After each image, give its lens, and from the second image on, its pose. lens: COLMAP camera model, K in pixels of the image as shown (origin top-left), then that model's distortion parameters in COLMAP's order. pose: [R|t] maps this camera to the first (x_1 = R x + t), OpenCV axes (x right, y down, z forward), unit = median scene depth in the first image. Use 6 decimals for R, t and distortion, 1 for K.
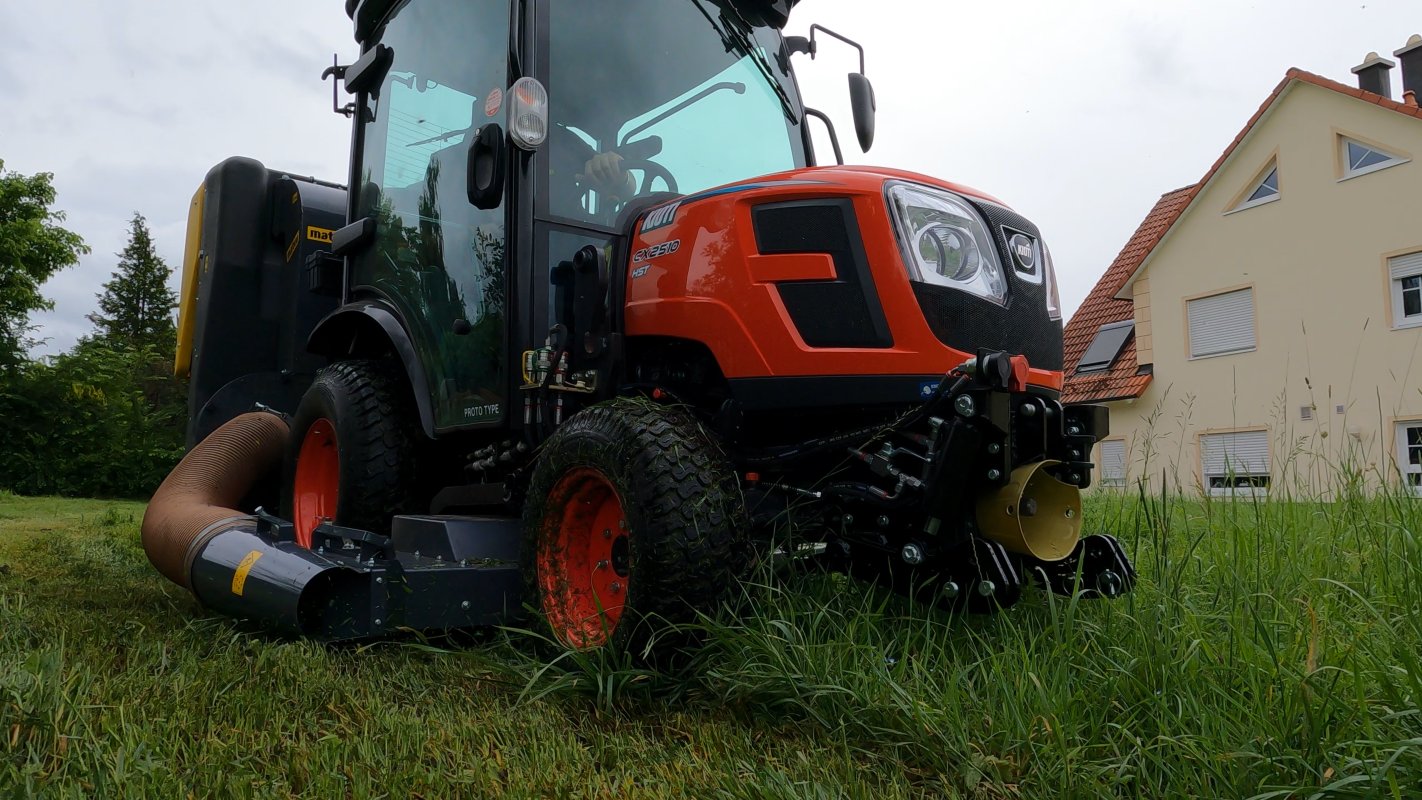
lens RADIAL K [[905.9, 0, 711.0], [0, 905.9, 400.0], [0, 0, 1]] dist [-0.018327, -0.000545]
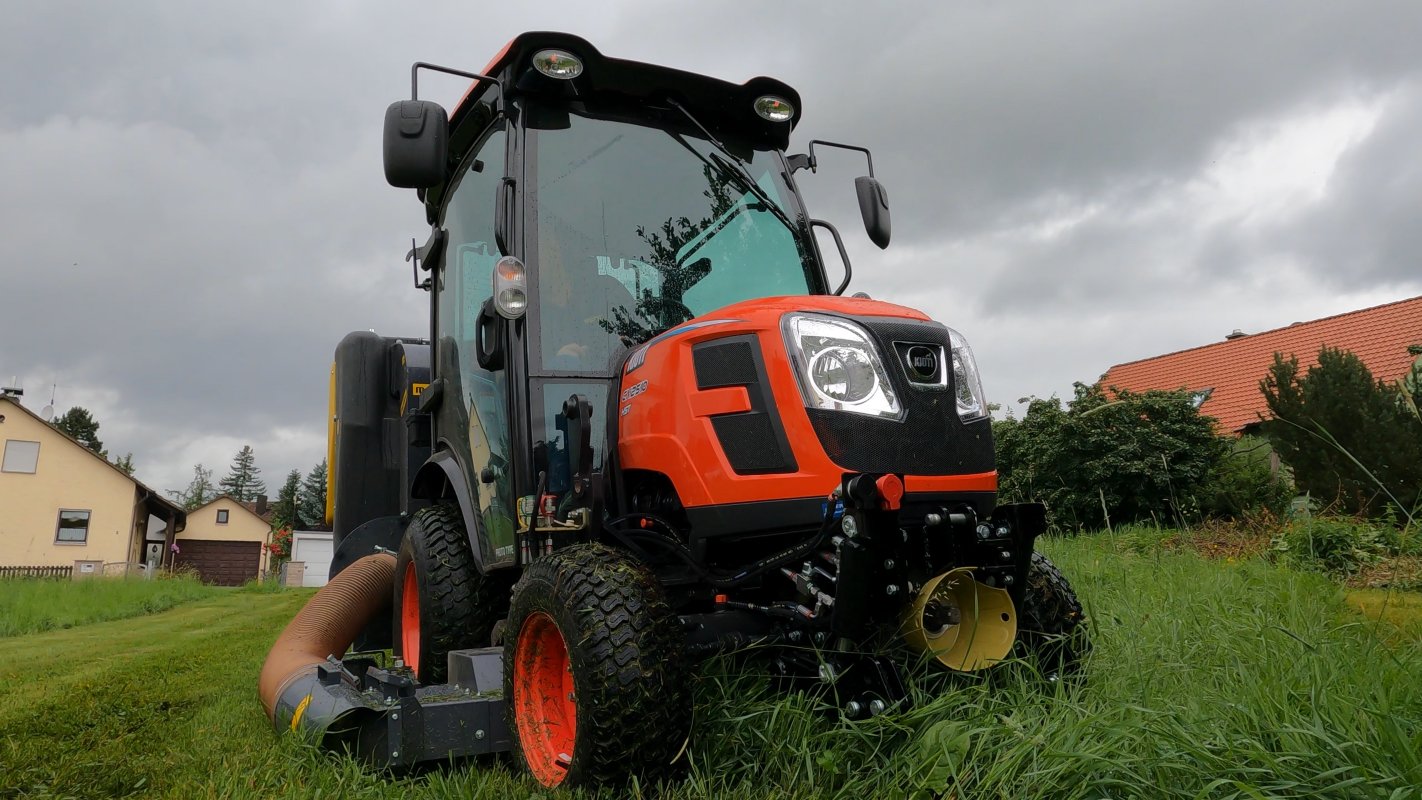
lens RADIAL K [[905.9, 0, 711.0], [0, 905.9, 400.0], [0, 0, 1]] dist [-0.018327, -0.000545]
pose [[0.968483, -0.124510, -0.215726, 0.281402], [0.105511, 0.989627, -0.097497, -0.040229], [0.225628, 0.071663, 0.971574, -0.042100]]
